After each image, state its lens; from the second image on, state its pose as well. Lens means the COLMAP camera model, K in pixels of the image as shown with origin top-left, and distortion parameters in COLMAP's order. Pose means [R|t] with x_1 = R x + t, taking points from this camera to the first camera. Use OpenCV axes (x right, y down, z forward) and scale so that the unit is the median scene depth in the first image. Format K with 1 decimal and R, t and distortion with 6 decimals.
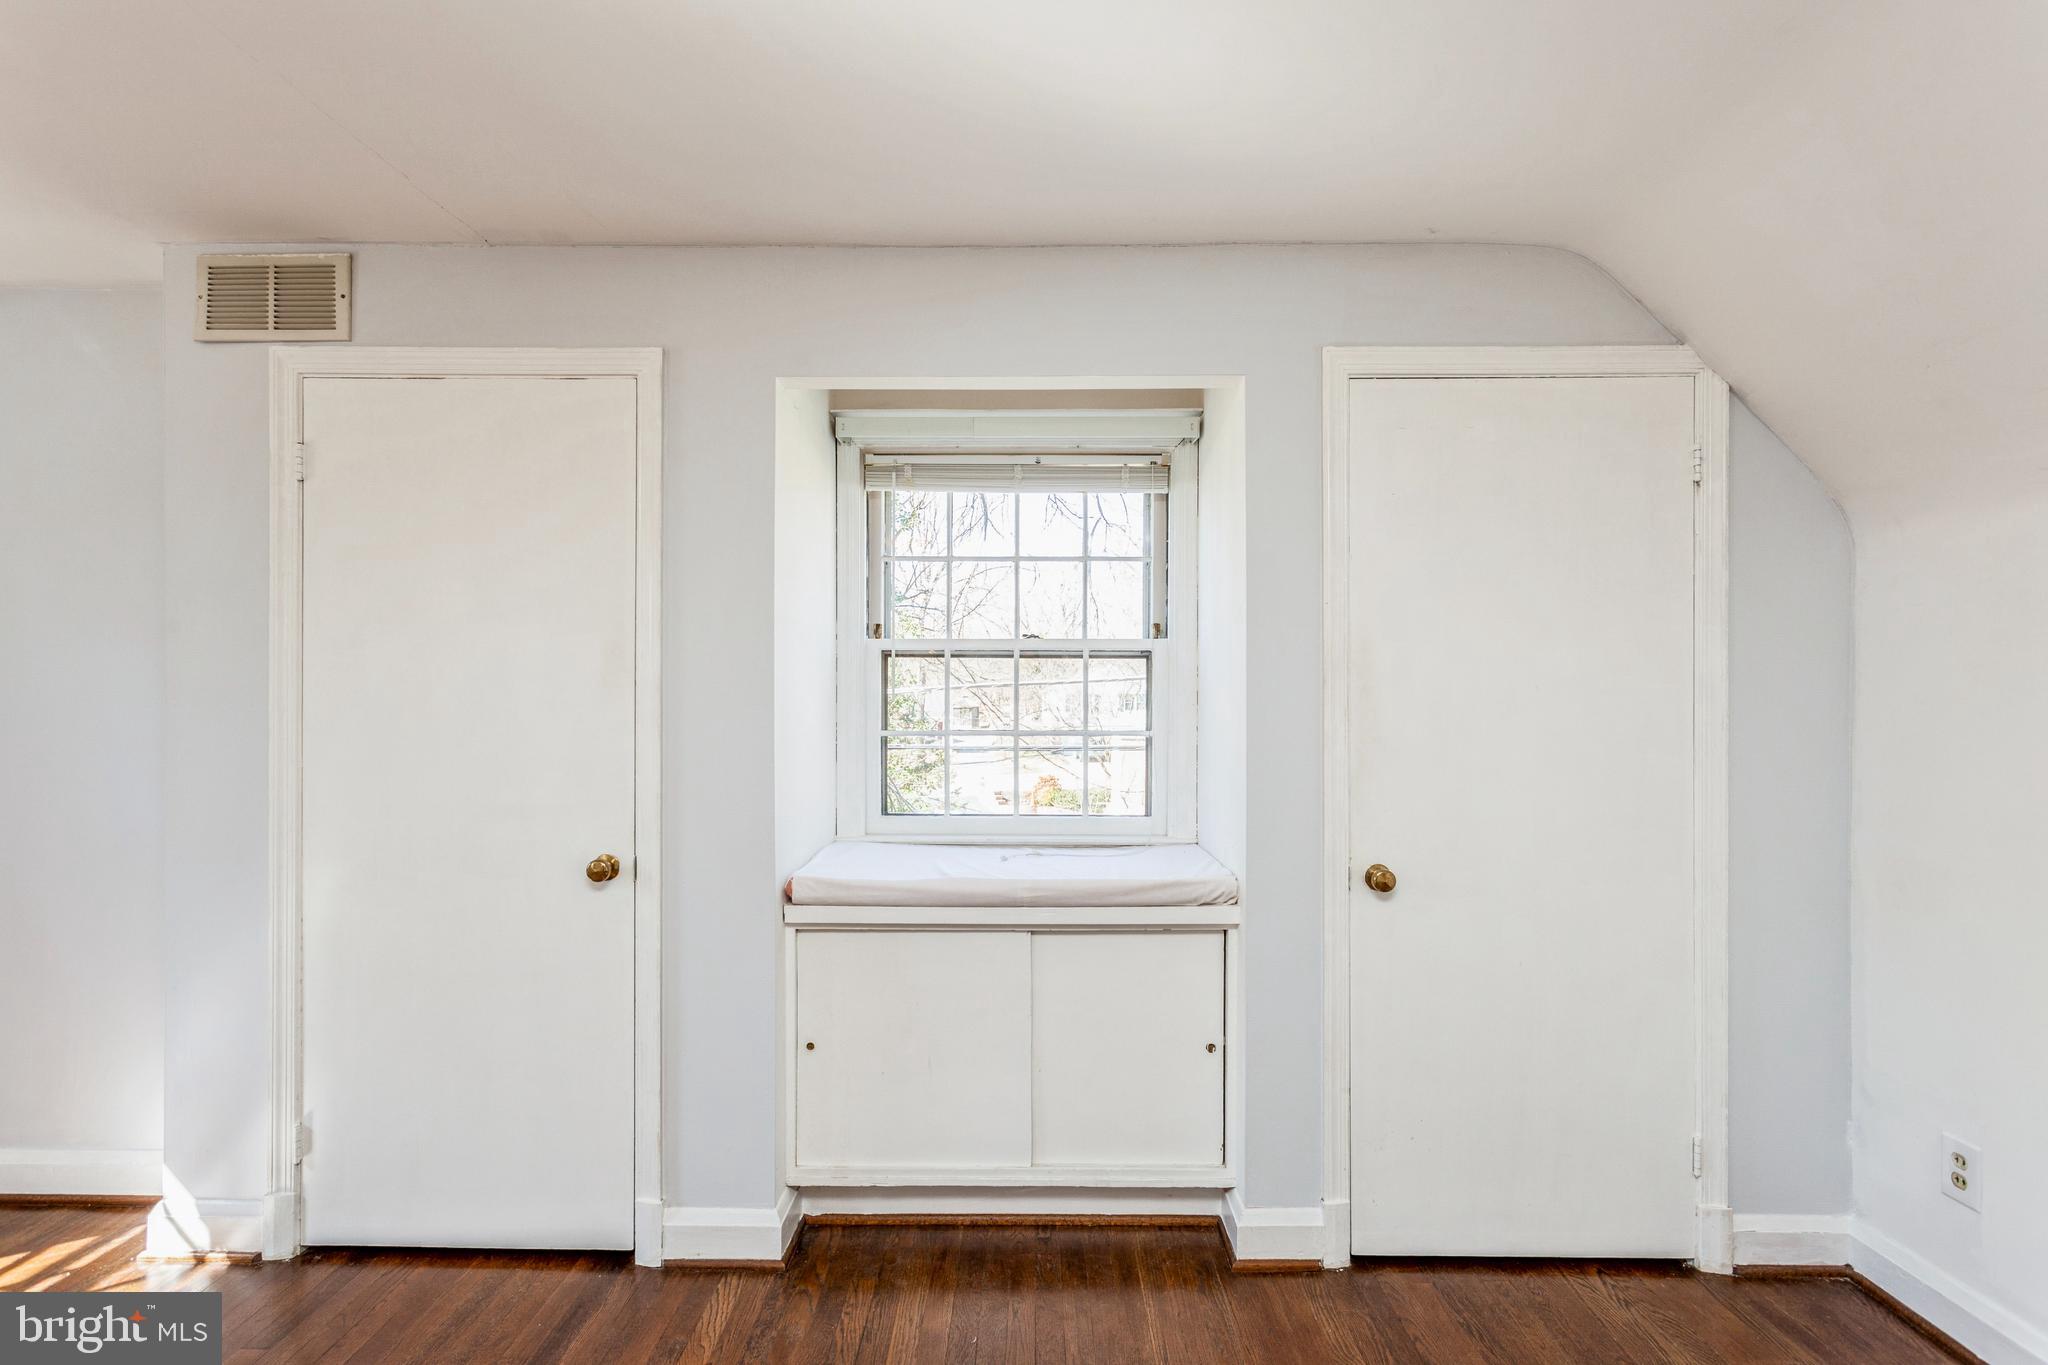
lens RADIAL K [[980.6, 0, 1021.0], [0, 980.6, 709.5], [0, 0, 1]] dist [0.004326, 0.000338]
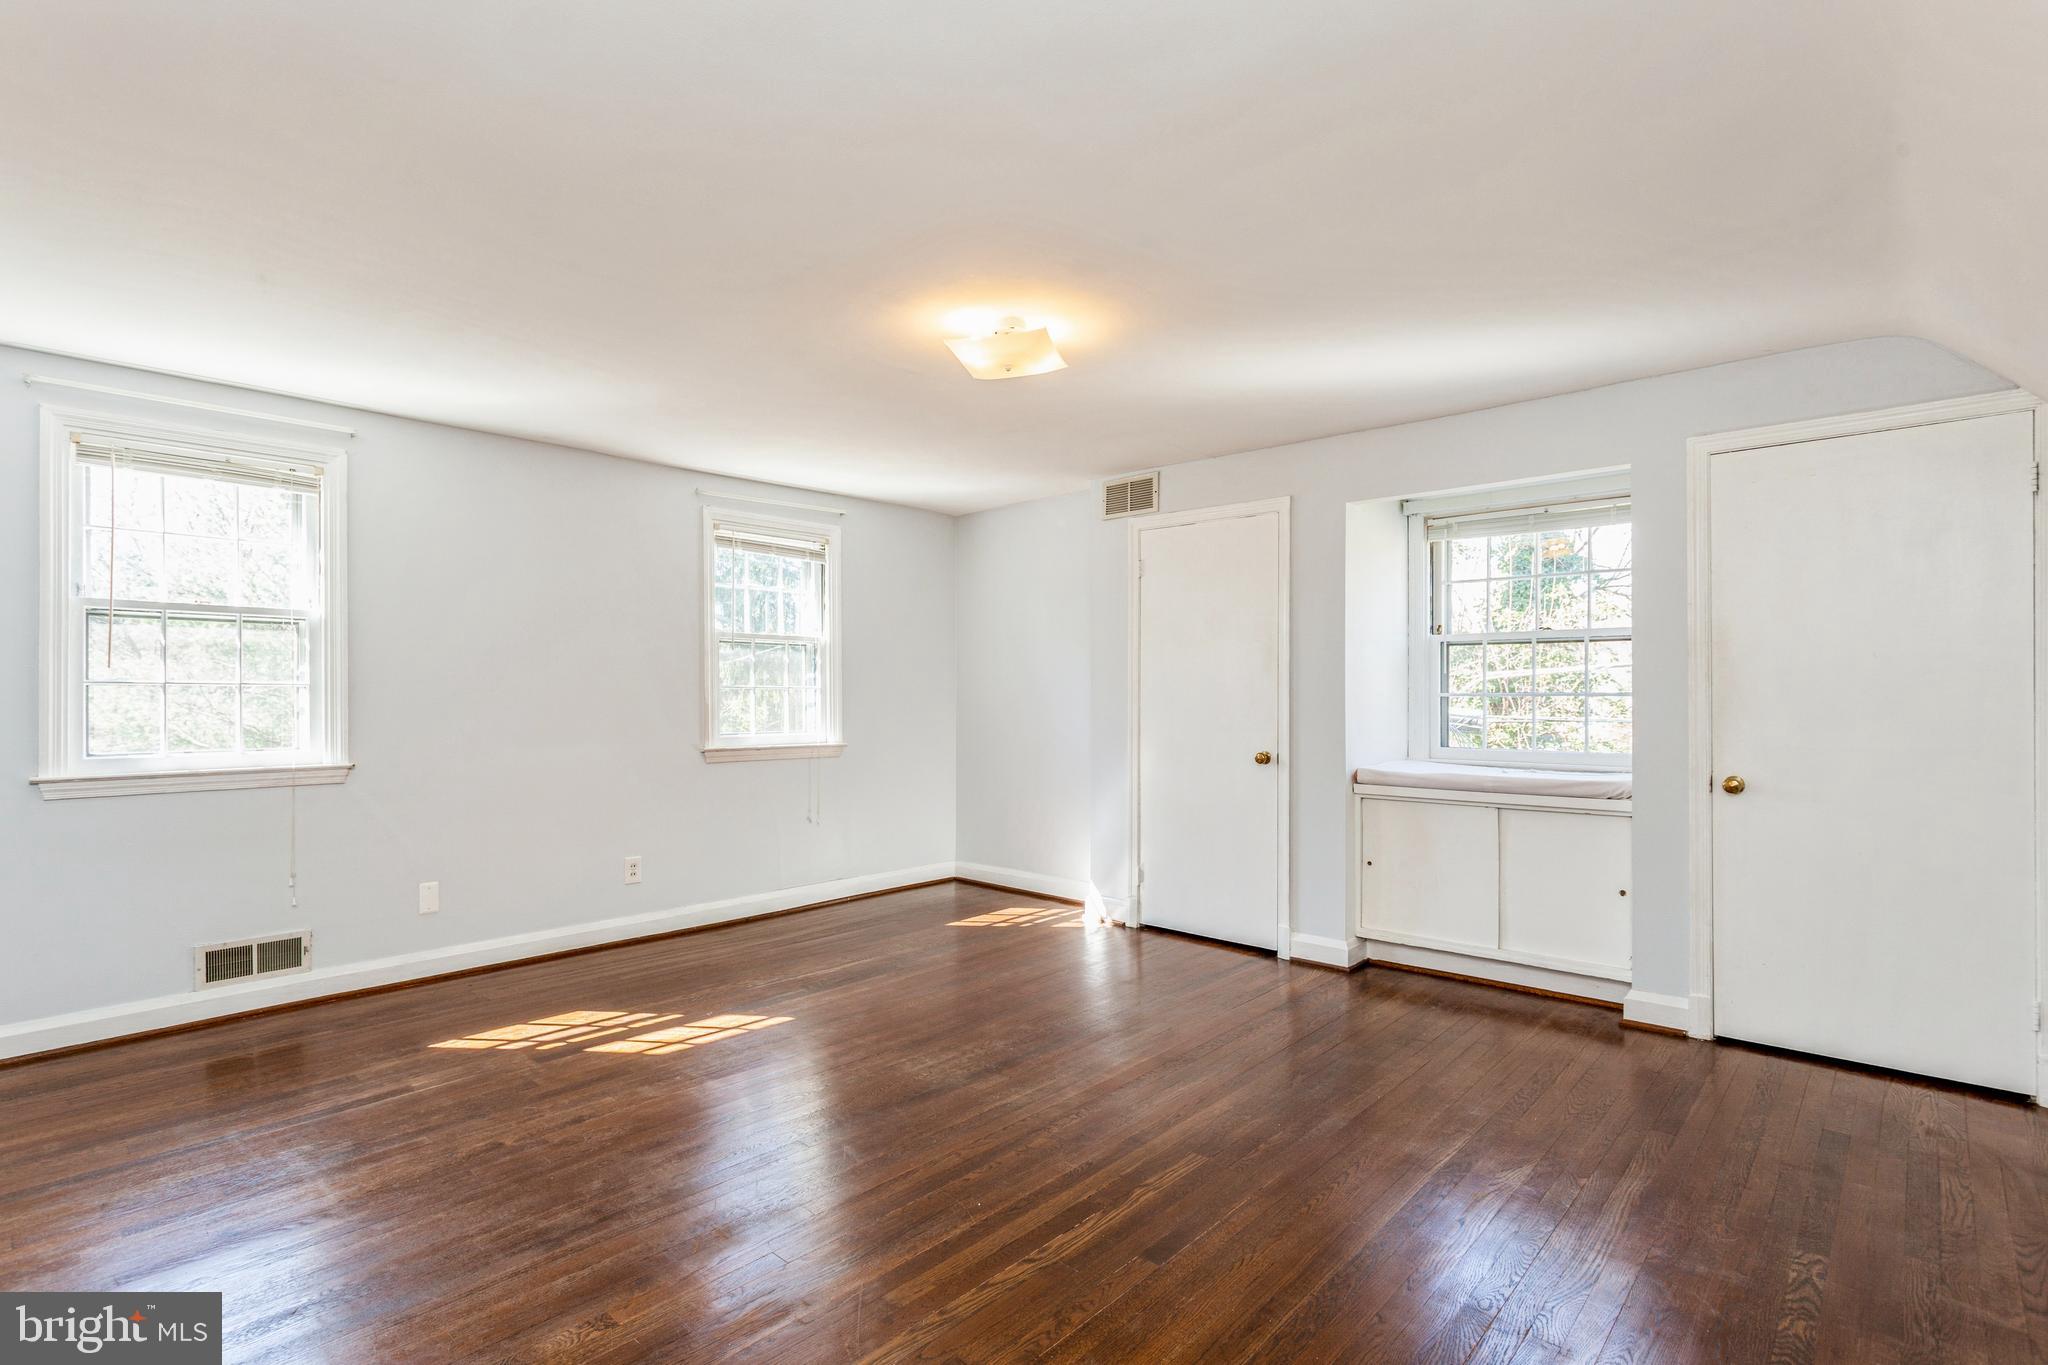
lens RADIAL K [[980.6, 0, 1021.0], [0, 980.6, 709.5], [0, 0, 1]] dist [0.004326, 0.000338]
pose [[0.745613, 0.008205, -0.666328, 0.536104], [0.000759, 0.999913, 0.013162, 0.034528], [0.666379, -0.010320, 0.745542, -0.818035]]
